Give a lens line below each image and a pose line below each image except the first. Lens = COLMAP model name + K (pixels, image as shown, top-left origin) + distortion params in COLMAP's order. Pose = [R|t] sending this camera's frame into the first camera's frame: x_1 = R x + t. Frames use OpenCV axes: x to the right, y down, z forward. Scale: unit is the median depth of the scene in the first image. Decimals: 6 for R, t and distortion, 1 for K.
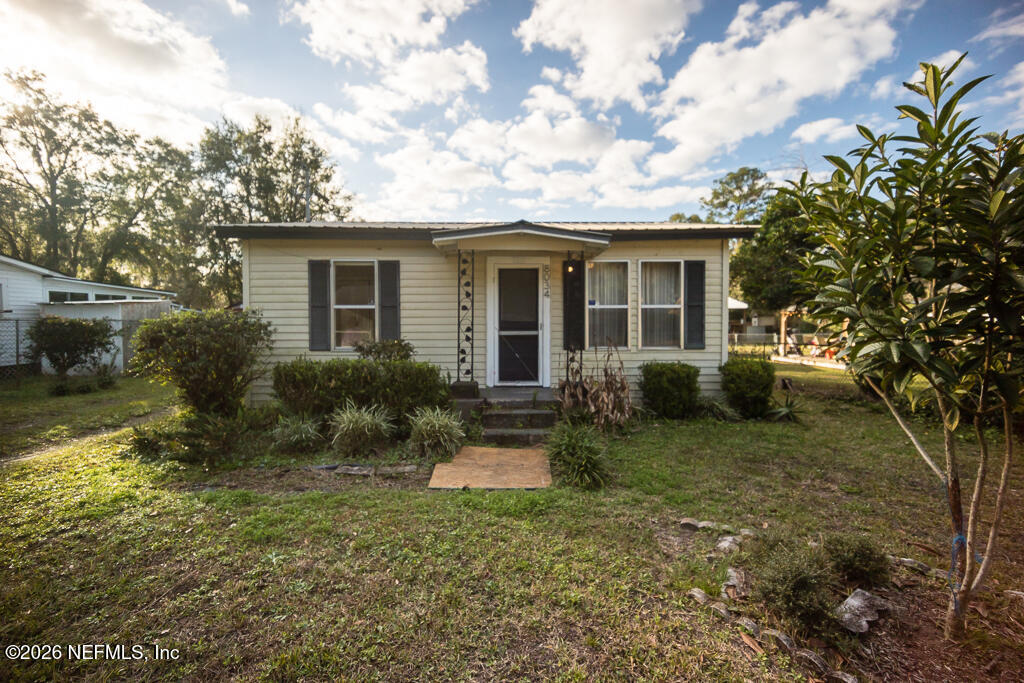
lens RADIAL K [[426.9, 0, 511.9], [0, 426.9, 334.4], [0, 0, 1]] dist [0.003168, 0.000273]
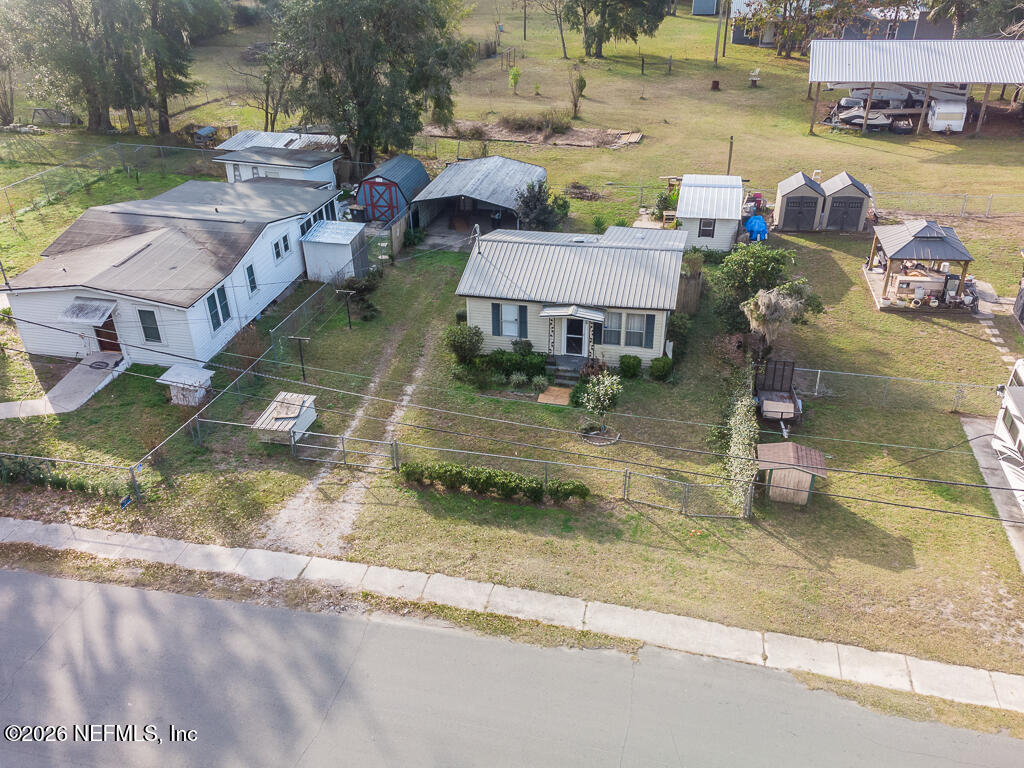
lens RADIAL K [[861.5, 0, 504.8], [0, 861.5, 409.6], [0, 0, 1]] dist [0.226327, -0.220668]
pose [[0.973603, 0.111140, -0.199364, 0.166859], [0.005527, 0.861710, 0.507372, -0.544492], [0.228183, -0.495080, 0.838349, -0.873267]]
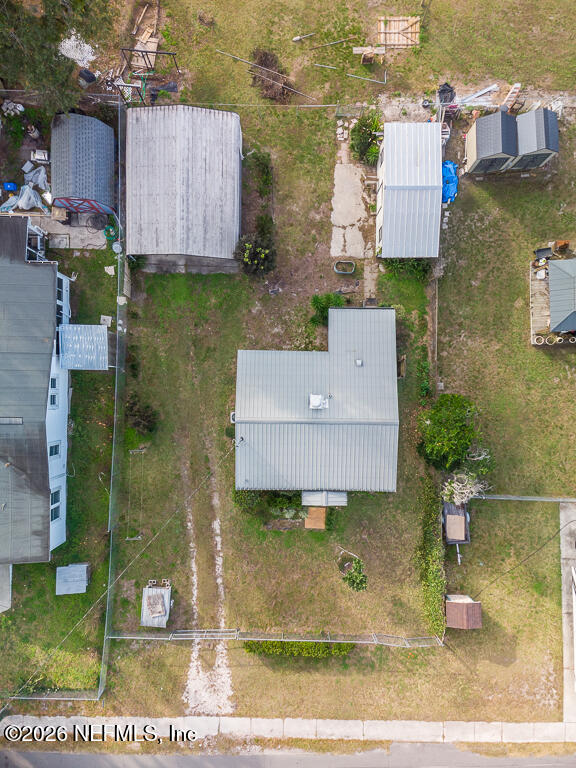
lens RADIAL K [[552.0, 0, 288.0], [0, 552.0, 384.0], [0, 0, 1]] dist [0.234011, -0.266175]
pose [[0.999766, 0.017543, 0.012672, -0.083692], [-0.013502, 0.048064, 0.998753, -1.153731], [0.016912, -0.998690, 0.048290, 0.393173]]
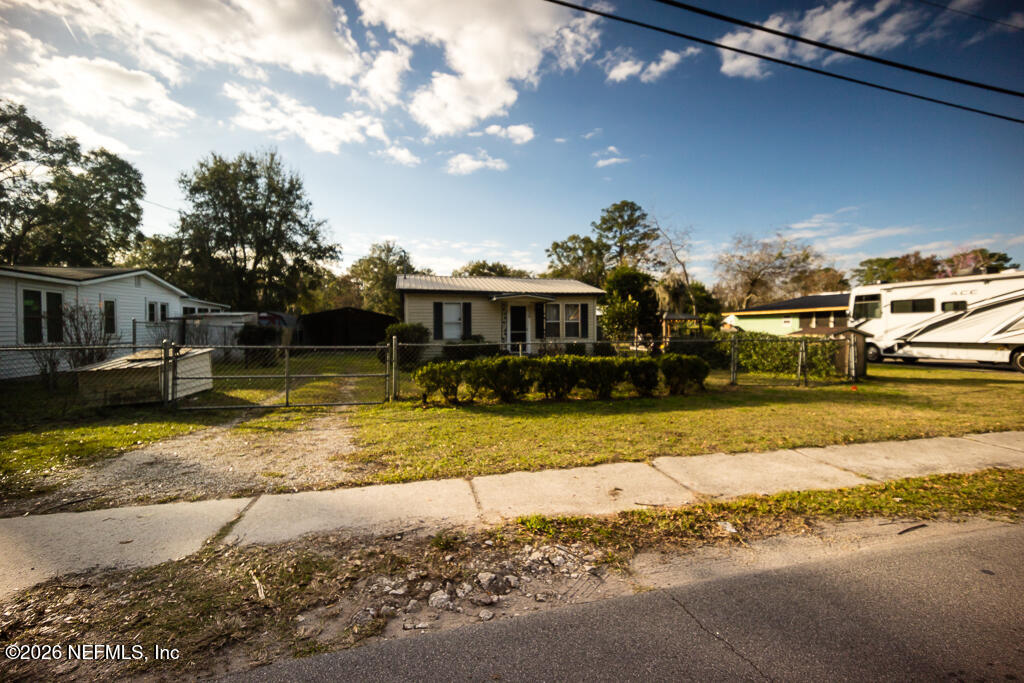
lens RADIAL K [[440.2, 0, 522.4], [0, 440.2, 333.8], [0, 0, 1]] dist [0.001035, 0.000482]
pose [[0.968441, -0.005527, 0.249180, -0.151191], [0.007385, 0.999951, -0.006520, 0.006020], [-0.249132, 0.008155, 0.968435, -0.374627]]
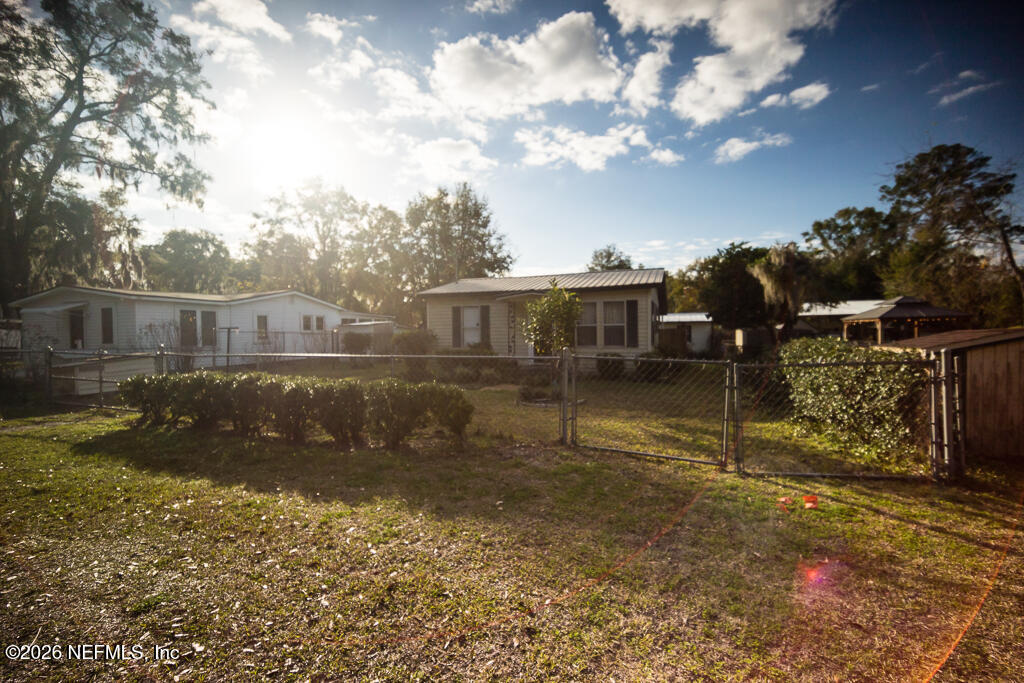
lens RADIAL K [[435.9, 0, 522.9], [0, 435.9, 348.0], [0, 0, 1]] dist [0.000572, 0.000455]
pose [[0.936006, 0.002767, -0.351974, 0.166787], [0.001104, 0.999941, 0.010796, 0.004538], [0.351983, -0.010493, 0.935948, -0.248760]]
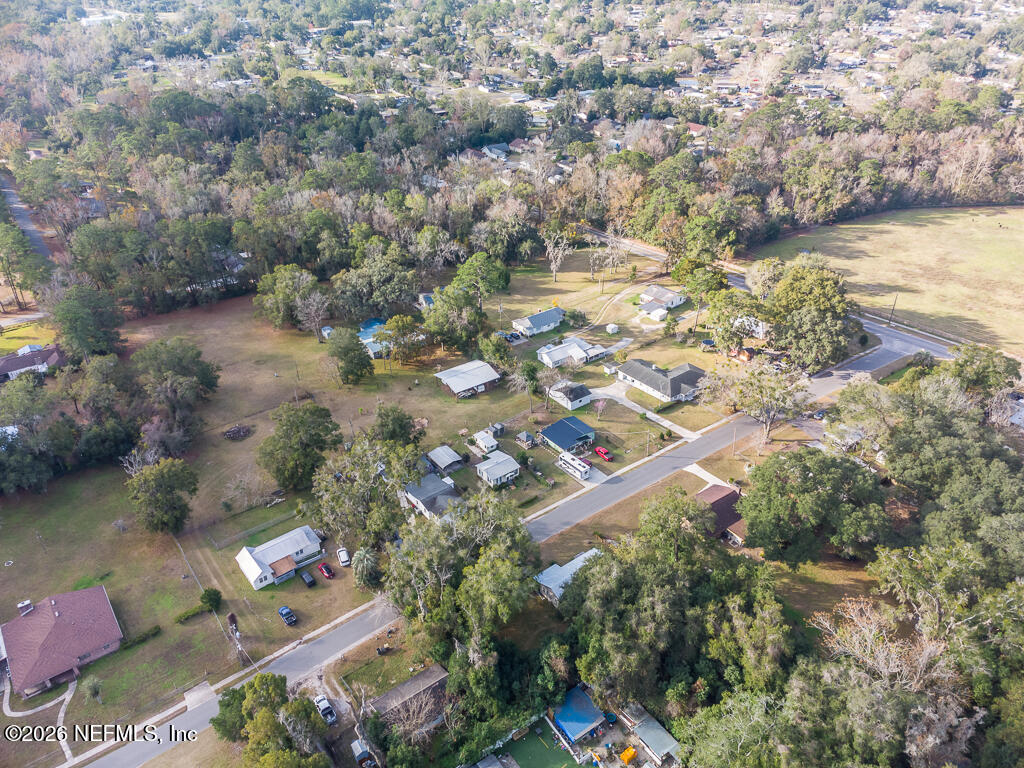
lens RADIAL K [[736.0, 0, 512.0], [0, 736.0, 384.0], [0, 0, 1]] dist [0.234011, -0.266175]
pose [[0.794871, -0.304953, 0.524579, -3.191344], [0.007950, 0.869692, 0.493530, -4.001952], [-0.606726, -0.388122, 0.693718, -4.045399]]
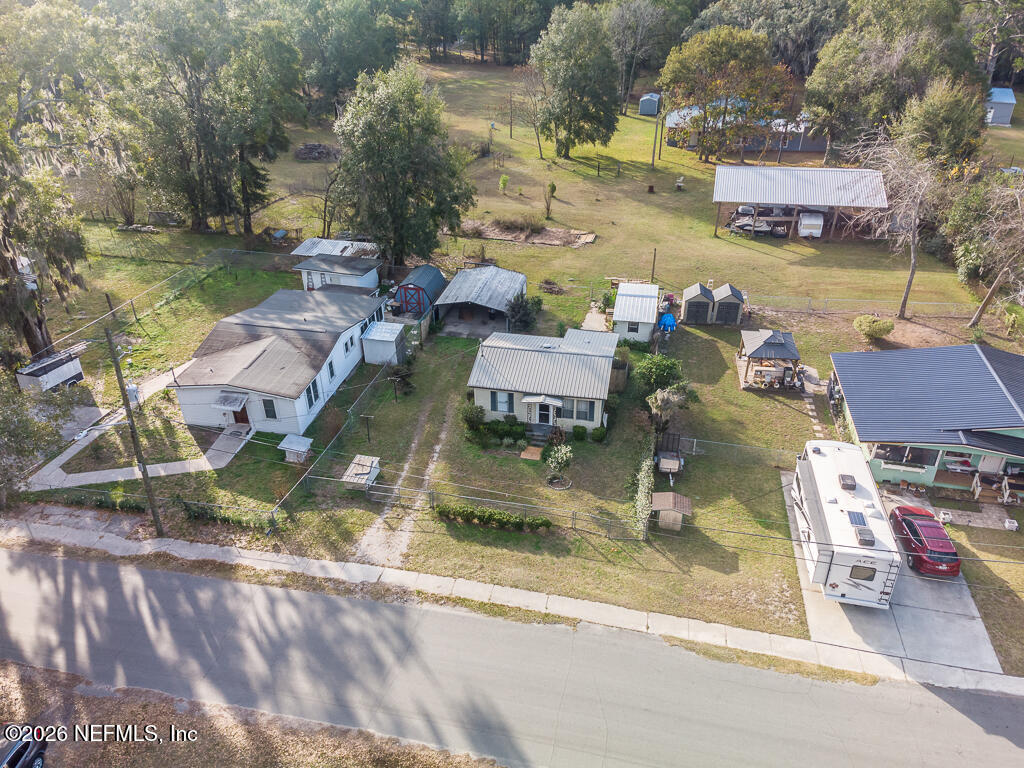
lens RADIAL K [[736.0, 0, 512.0], [0, 736.0, 384.0], [0, 0, 1]] dist [0.234011, -0.266175]
pose [[0.978216, 0.106477, -0.178202, 0.221946], [-0.003915, 0.867747, 0.496991, -0.879711], [0.207552, -0.485466, 0.849261, -1.139422]]
